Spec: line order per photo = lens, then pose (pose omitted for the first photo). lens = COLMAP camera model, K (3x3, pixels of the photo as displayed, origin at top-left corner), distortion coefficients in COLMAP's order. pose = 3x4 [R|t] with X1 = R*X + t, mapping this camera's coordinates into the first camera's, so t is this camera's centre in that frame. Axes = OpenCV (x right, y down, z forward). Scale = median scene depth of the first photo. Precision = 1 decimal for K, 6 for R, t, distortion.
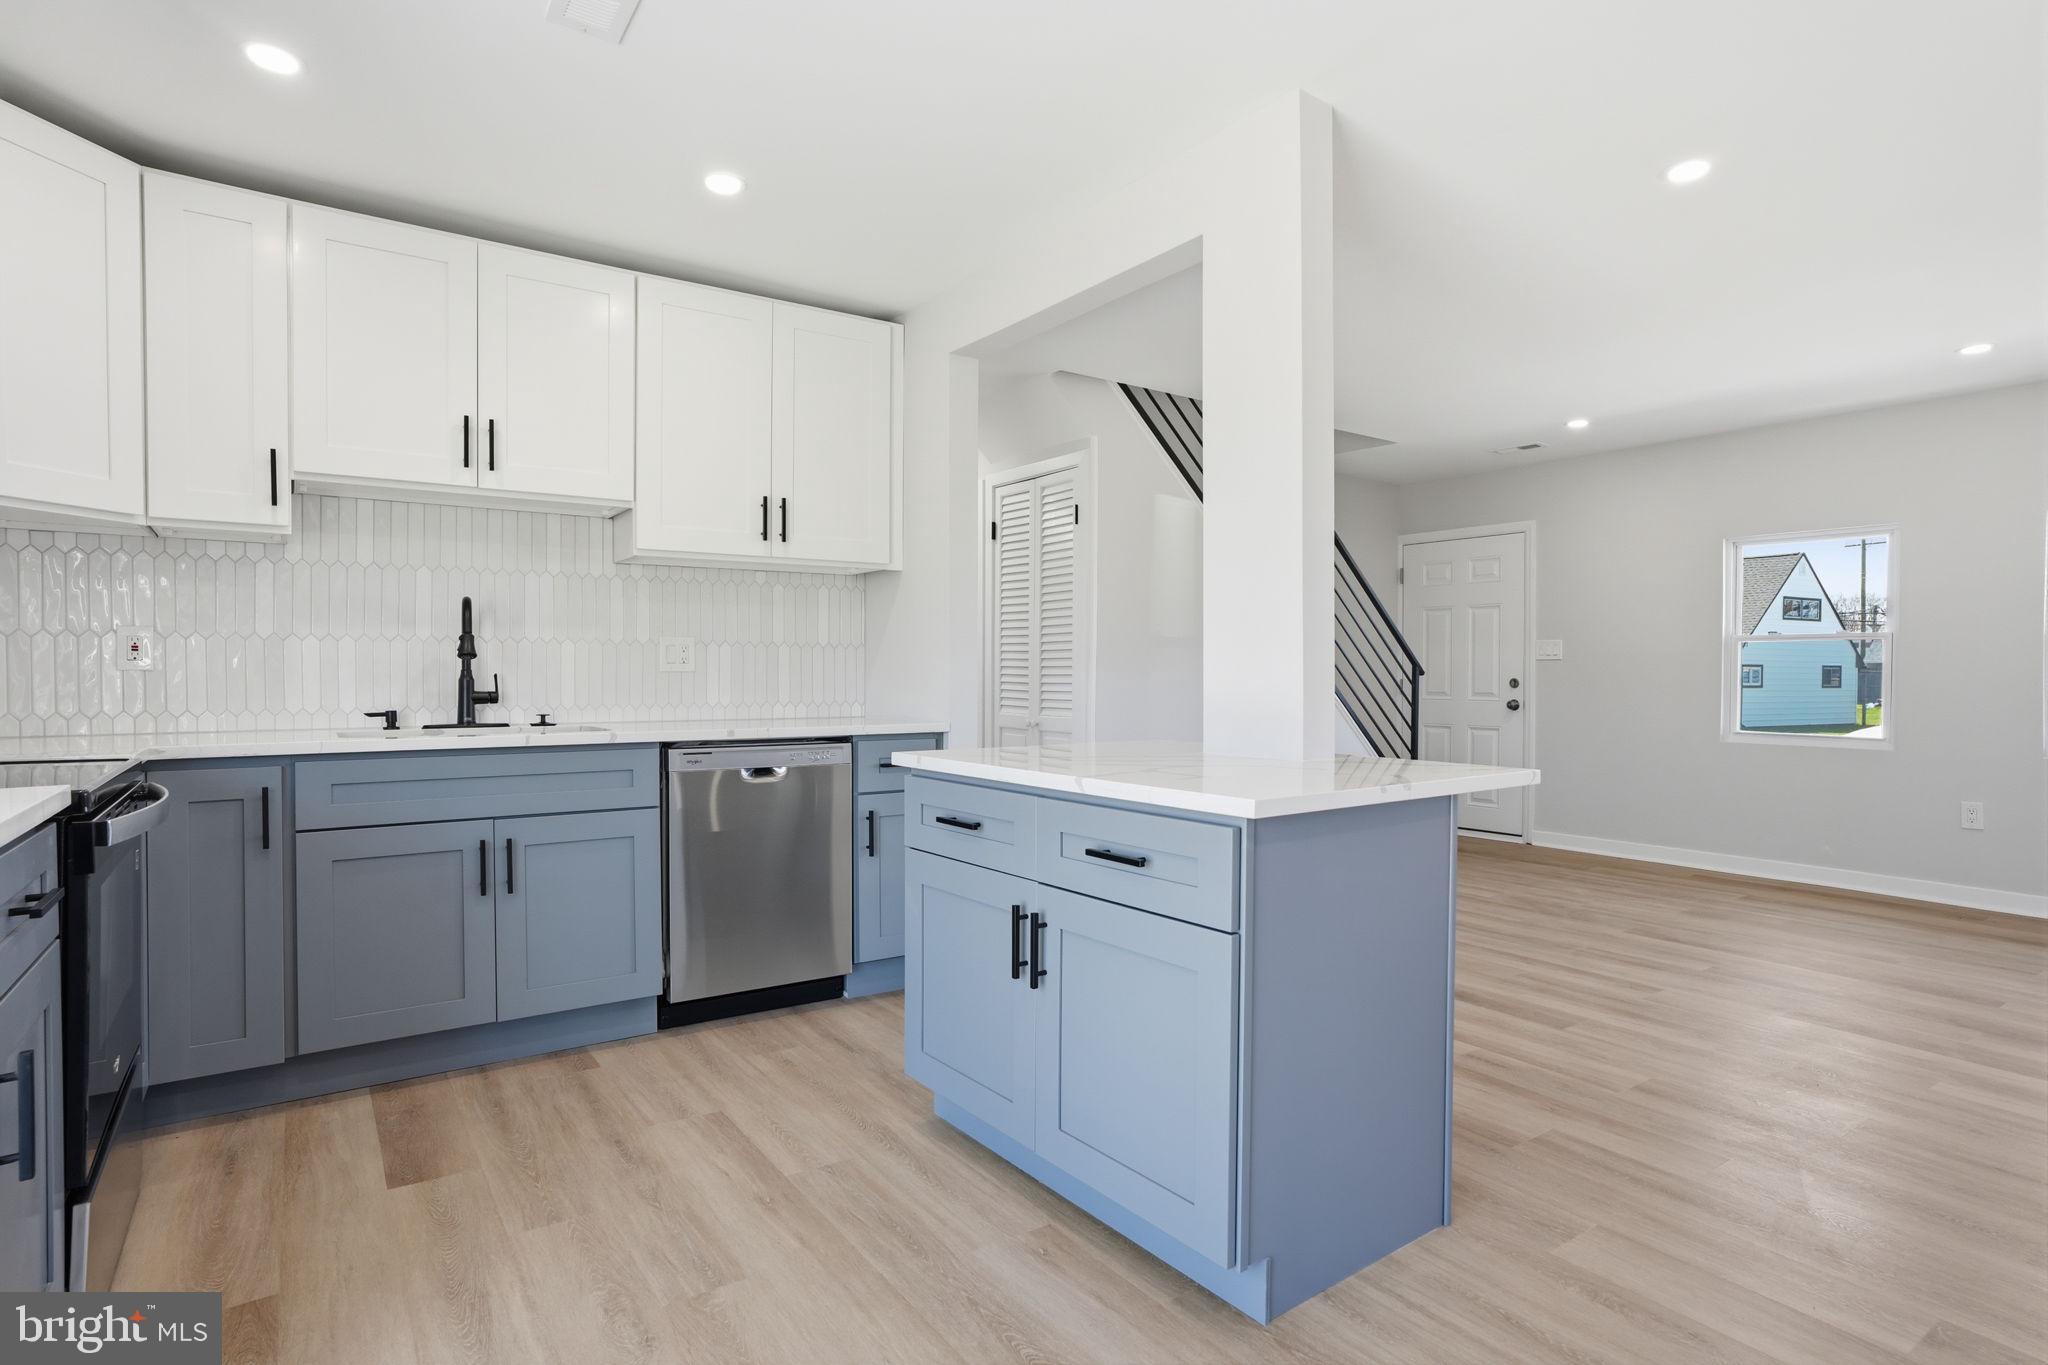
lens RADIAL K [[1064.8, 0, 1043.0], [0, 1064.8, 674.8], [0, 0, 1]] dist [-0.029680, 0.021830]
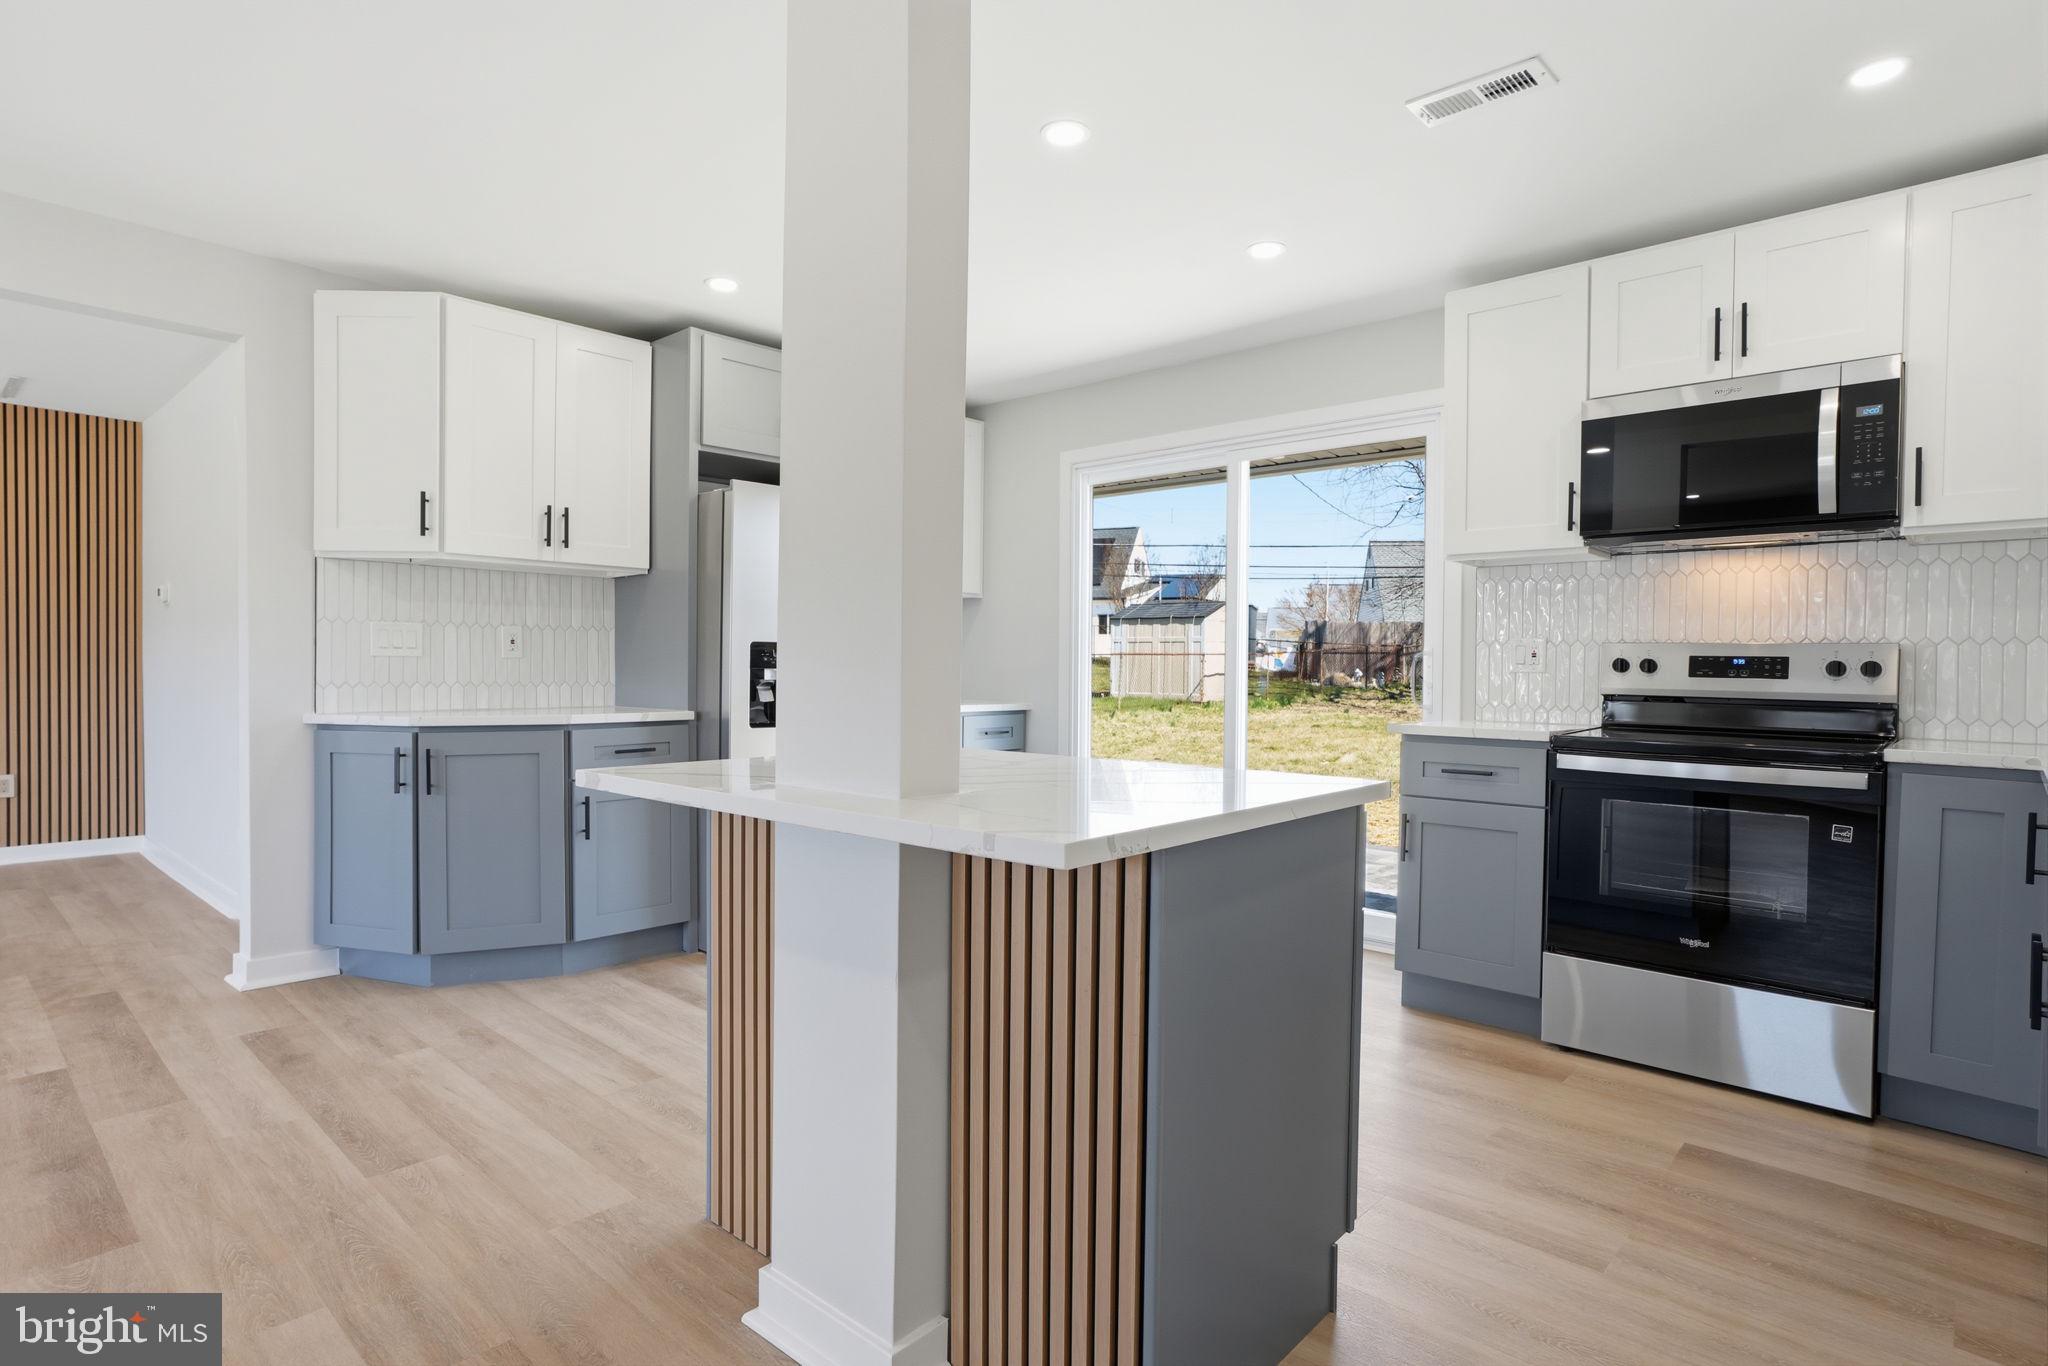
lens RADIAL K [[1064.8, 0, 1037.1], [0, 1064.8, 686.7], [0, 0, 1]] dist [-0.029680, 0.021830]
pose [[-0.978655, -0.009185, -0.205306, 0.194255], [-0.014236, 0.999631, 0.023139, -0.004016], [0.205018, 0.025568, -0.978424, 1.355703]]
